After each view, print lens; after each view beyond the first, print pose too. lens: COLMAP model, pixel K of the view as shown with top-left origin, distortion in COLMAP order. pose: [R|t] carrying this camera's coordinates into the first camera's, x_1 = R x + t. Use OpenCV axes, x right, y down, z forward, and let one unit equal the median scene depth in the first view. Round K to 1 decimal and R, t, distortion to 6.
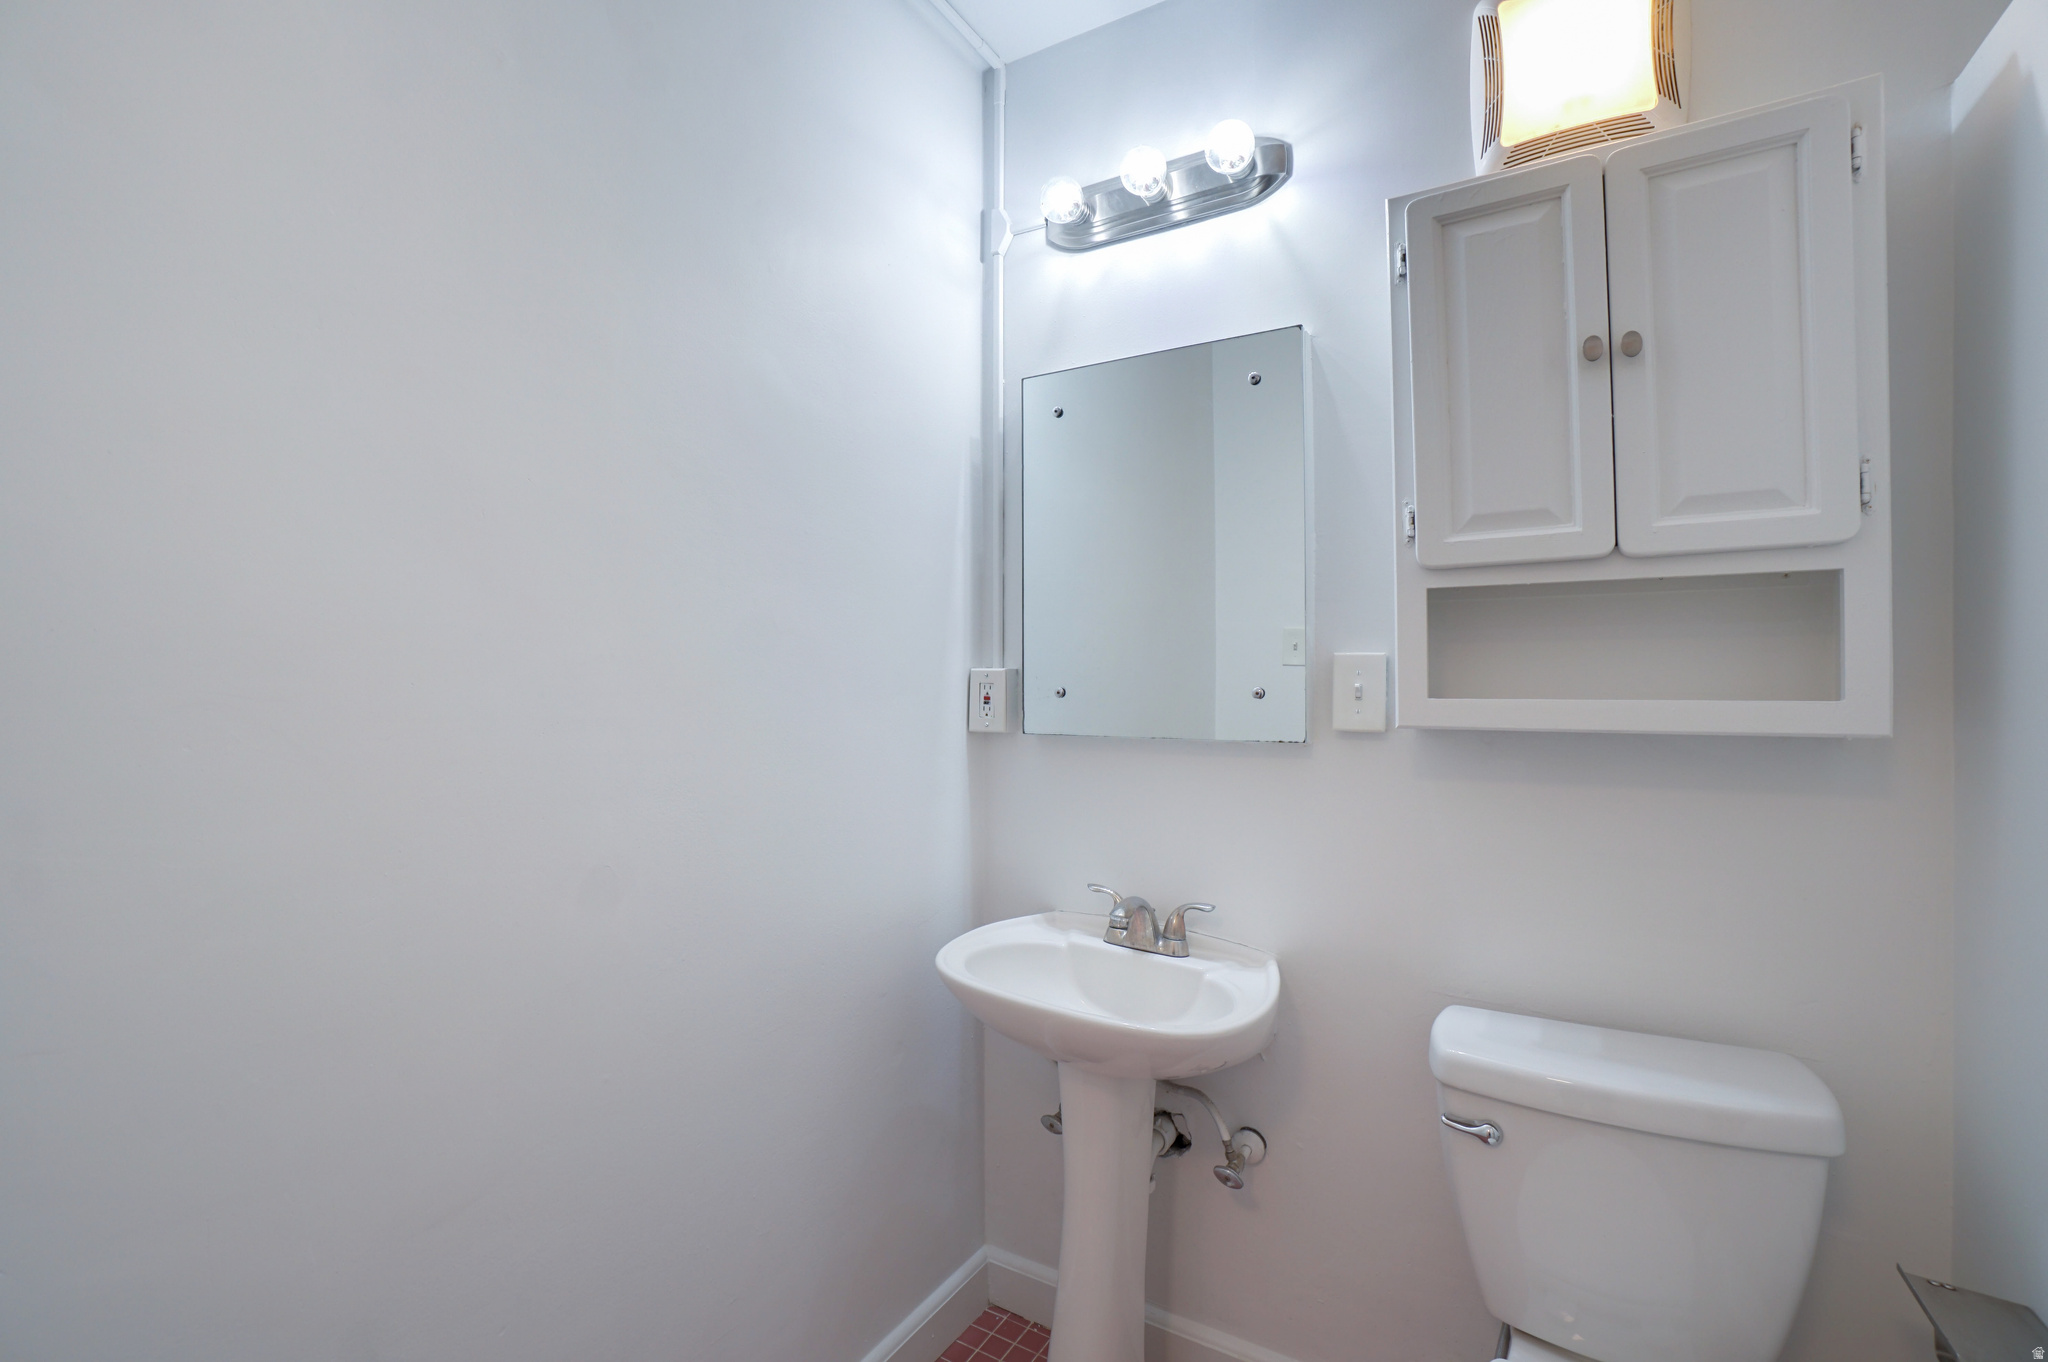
lens RADIAL K [[901.9, 0, 1031.0], [0, 901.9, 672.8], [0, 0, 1]] dist [-0.057592, 0.018537]
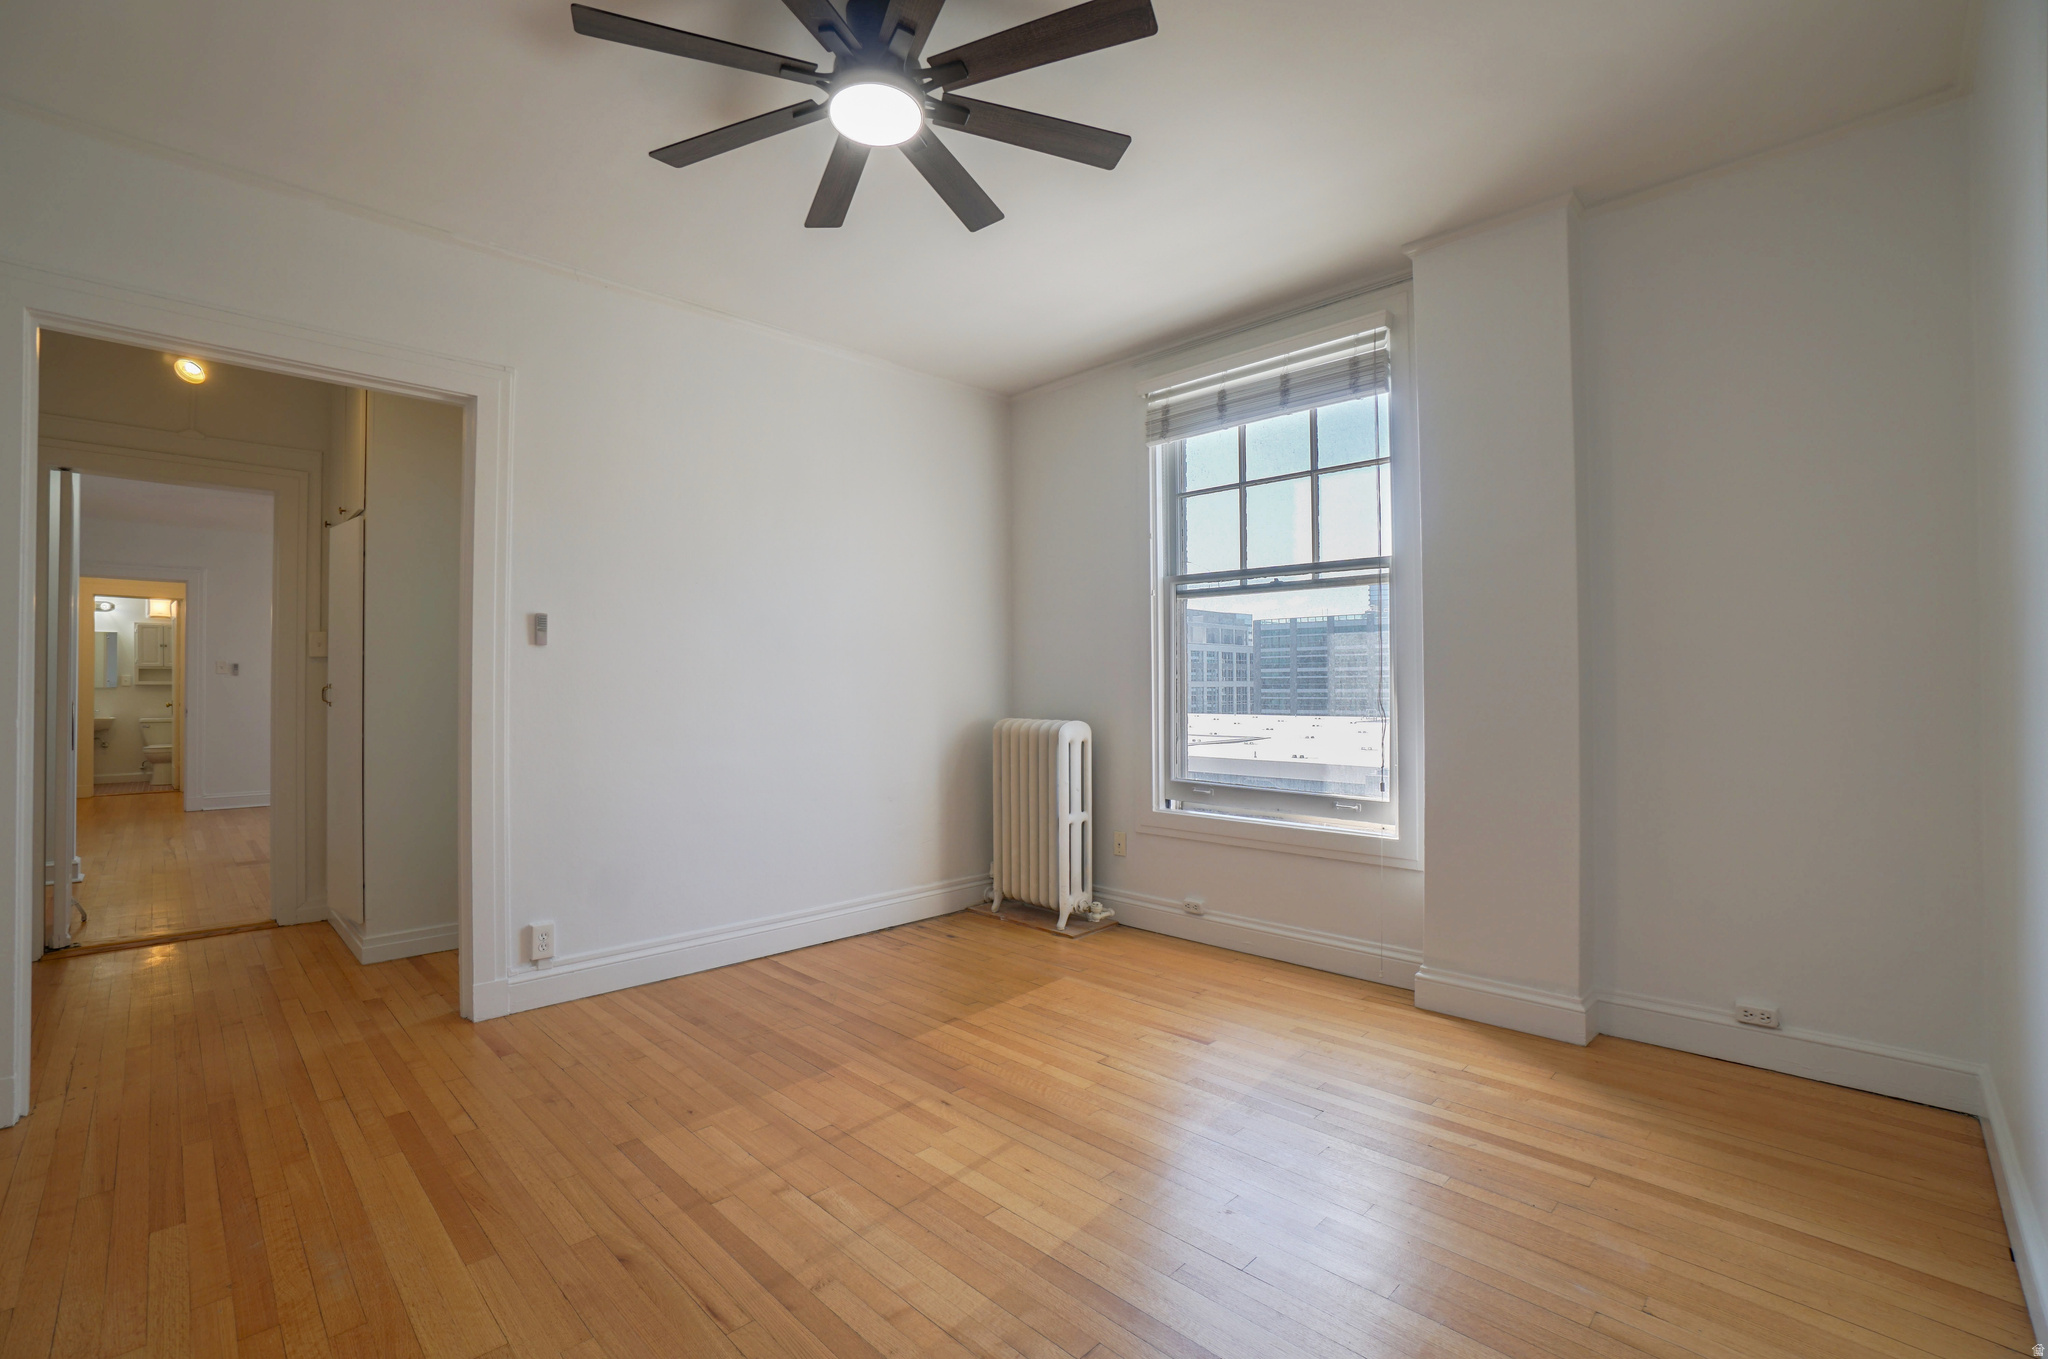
lens RADIAL K [[901.9, 0, 991.6], [0, 901.9, 677.7], [0, 0, 1]] dist [-0.057592, 0.018537]
pose [[0.226435, 0.011432, 0.973959, -5.314267], [-0.004833, 0.999932, -0.010613, 0.042003], [-0.974014, -0.002304, 0.226475, -8.110105]]
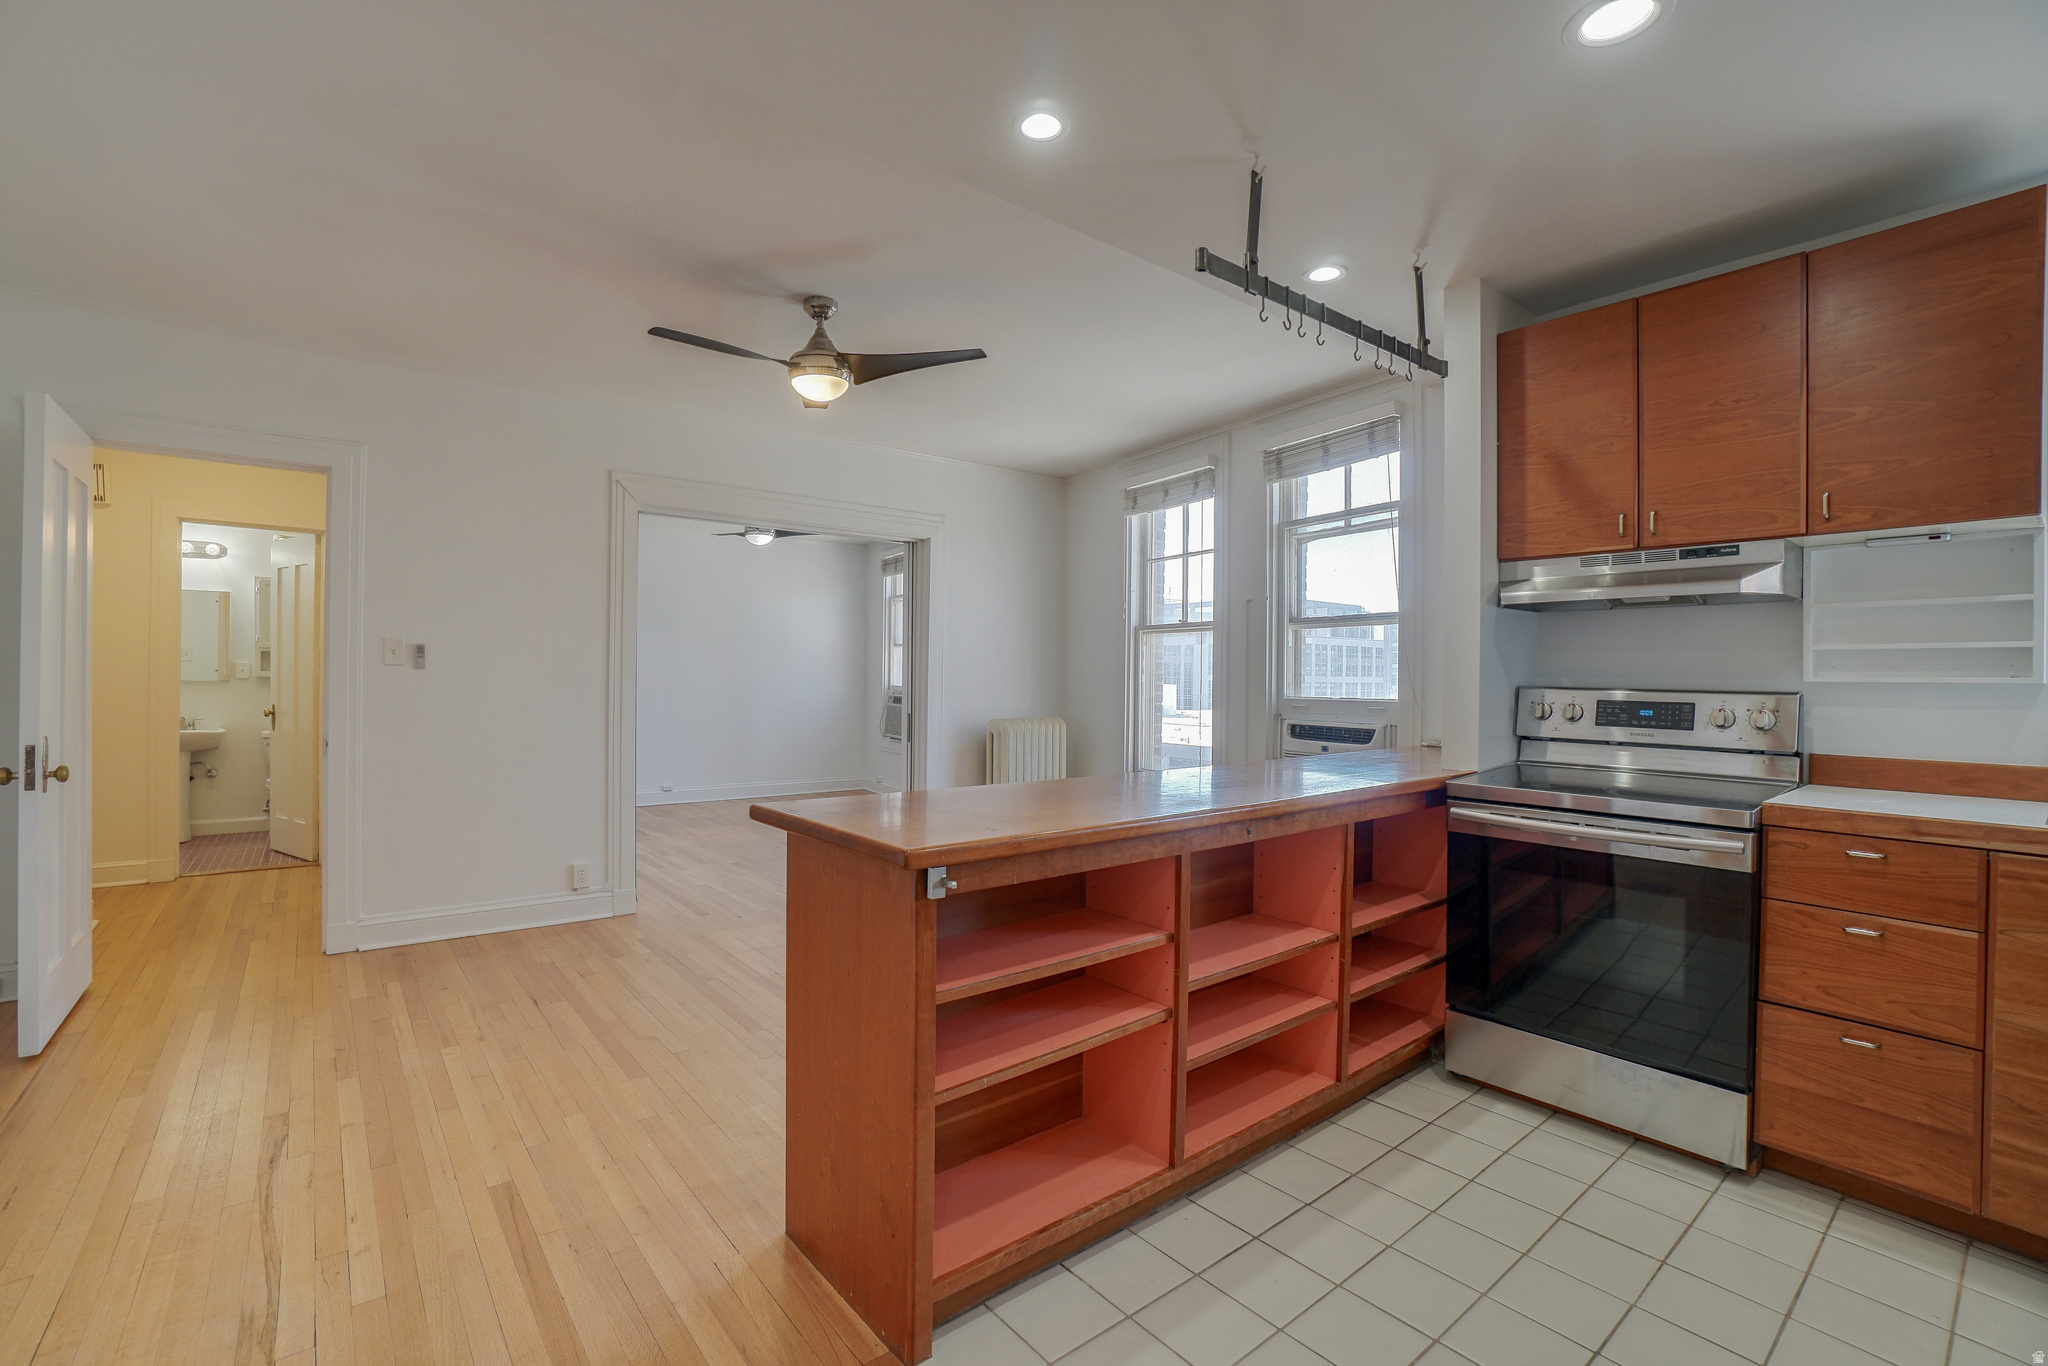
lens RADIAL K [[901.9, 0, 996.1], [0, 901.9, 679.5], [0, 0, 1]] dist [-0.057592, 0.018537]
pose [[0.326668, 0.003240, 0.945133, -2.798750], [-0.019482, 0.999805, 0.003307, -0.020668], [-0.944938, -0.019493, 0.326668, -4.459240]]
